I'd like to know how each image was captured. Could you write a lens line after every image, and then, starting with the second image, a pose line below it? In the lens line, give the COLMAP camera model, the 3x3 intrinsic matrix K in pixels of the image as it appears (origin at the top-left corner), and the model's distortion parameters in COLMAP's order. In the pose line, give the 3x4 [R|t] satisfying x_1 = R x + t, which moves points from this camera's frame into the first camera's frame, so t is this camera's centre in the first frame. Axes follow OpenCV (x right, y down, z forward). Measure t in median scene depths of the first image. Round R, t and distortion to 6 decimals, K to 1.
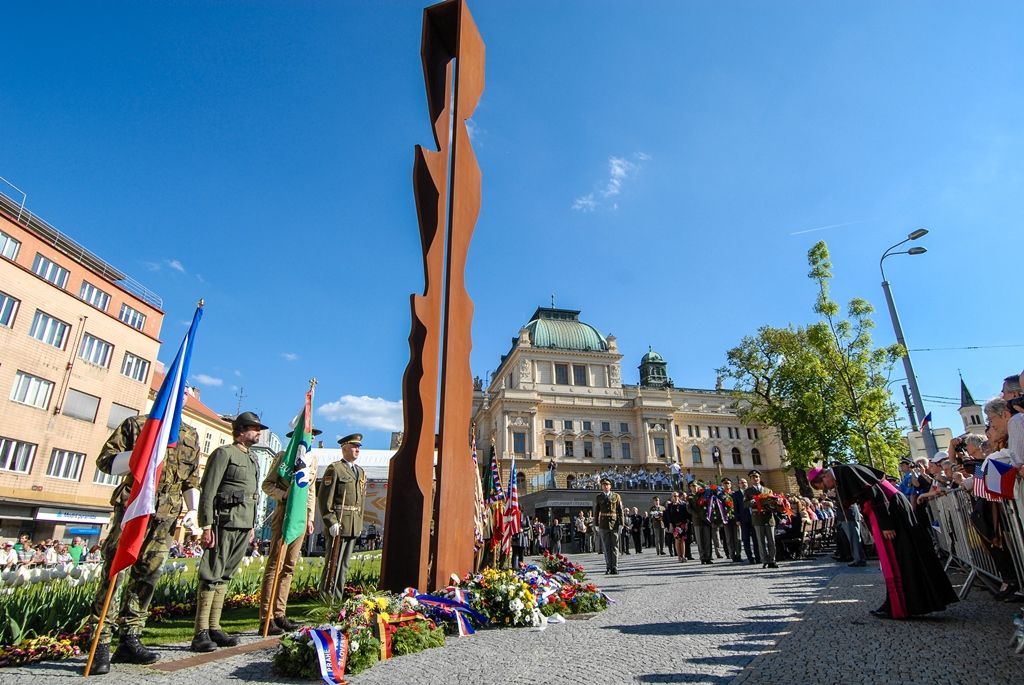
lens RADIAL K [[531.7, 0, 512.0], [0, 531.7, 342.5], [0, 0, 1]] dist [0.041442, -0.044286]
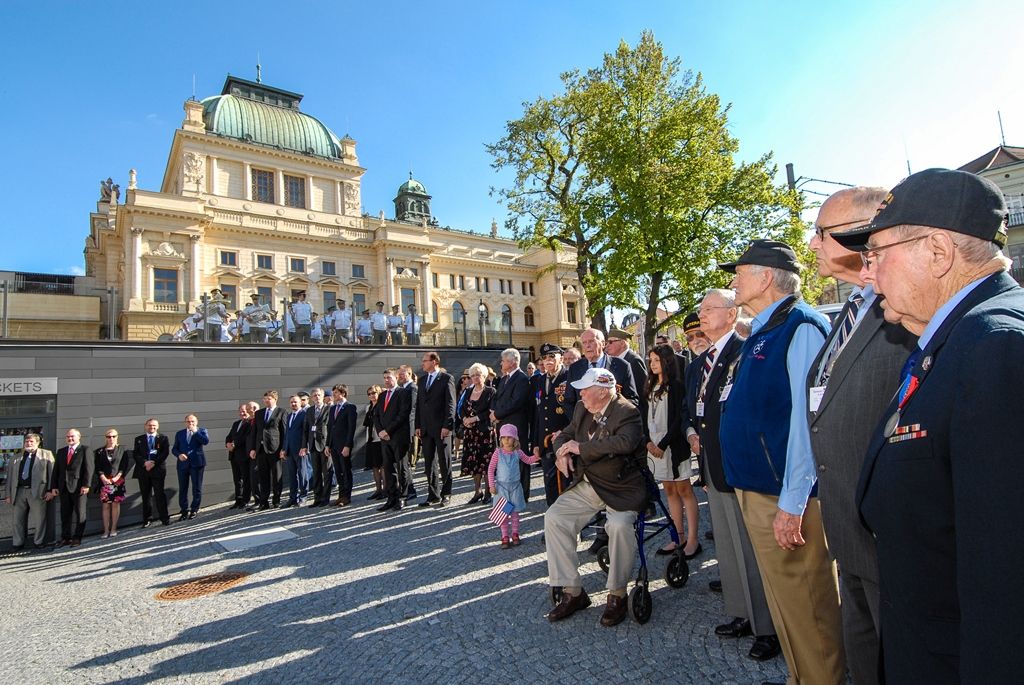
lens RADIAL K [[531.7, 0, 512.0], [0, 531.7, 342.5], [0, 0, 1]] dist [0.041442, -0.044286]
pose [[0.920501, -0.006532, 0.390686, 0.125521], [-0.081537, 0.974638, 0.208405, 0.091029], [-0.382138, -0.223692, 0.896623, 0.298947]]
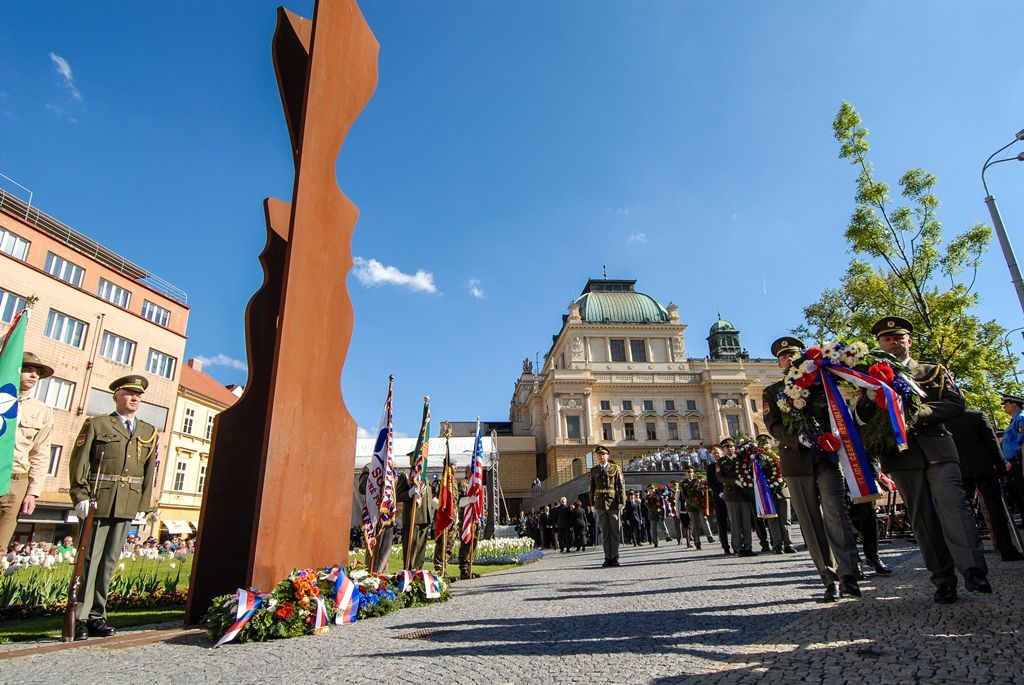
lens RADIAL K [[559.3, 0, 512.0], [0, 559.3, 342.5], [0, 0, 1]] dist [0.044947, -0.045118]
pose [[0.991188, -0.061622, -0.117258, 0.029371], [0.064613, 0.997671, 0.021874, 0.014185], [0.115637, -0.029258, 0.992861, 0.031337]]
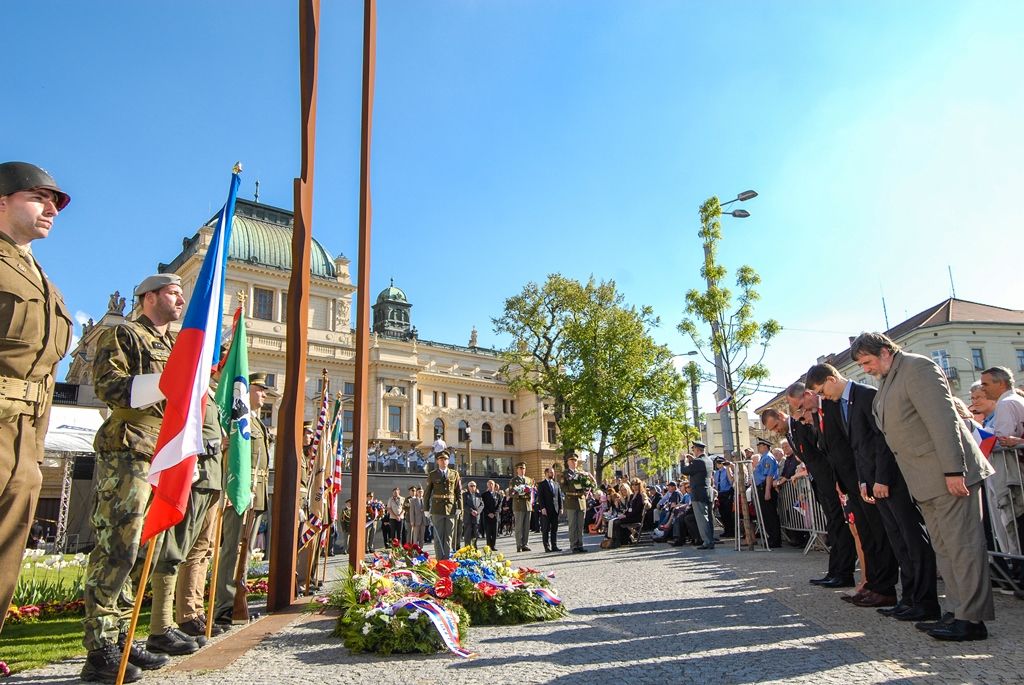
lens RADIAL K [[768.6, 0, 512.0], [0, 768.6, 342.5], [0, 0, 1]] dist [0.039497, -0.007021]
pose [[0.897021, 0.089582, 0.432815, -0.045391], [-0.130914, 0.989155, 0.066592, 0.001945], [-0.422155, -0.116396, 0.899020, -0.005694]]
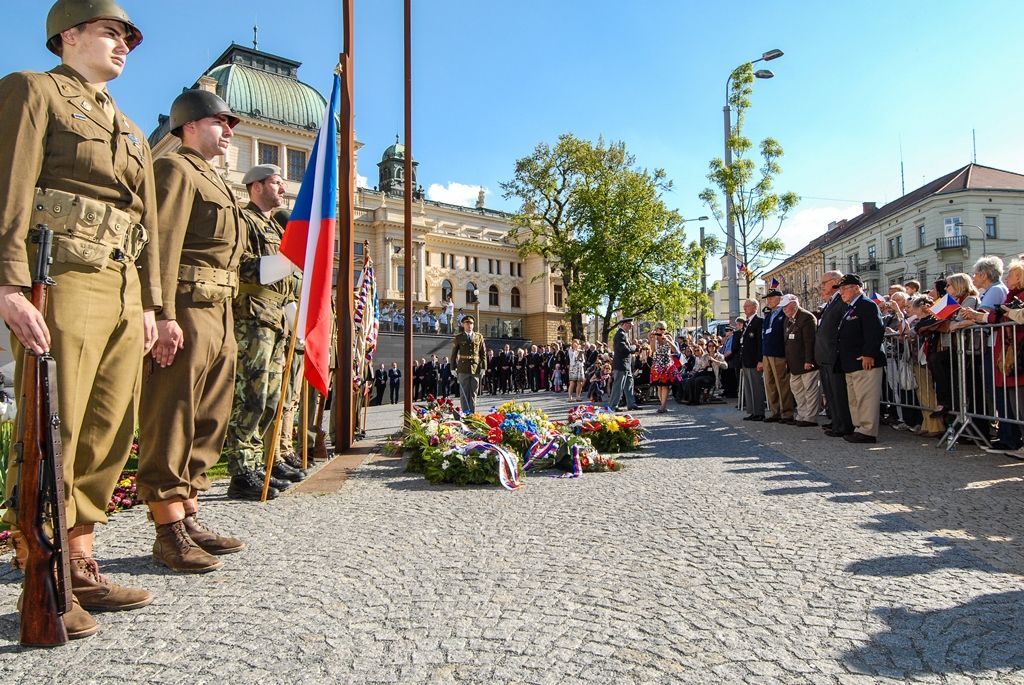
lens RADIAL K [[769.7, 0, 512.0], [0, 769.7, 342.5], [0, 0, 1]] dist [0.074715, -0.075196]
pose [[0.898124, 0.025722, 0.438989, -0.055543], [-0.145976, 0.959118, 0.242453, -0.000880], [-0.414806, -0.281835, 0.865162, -0.013386]]
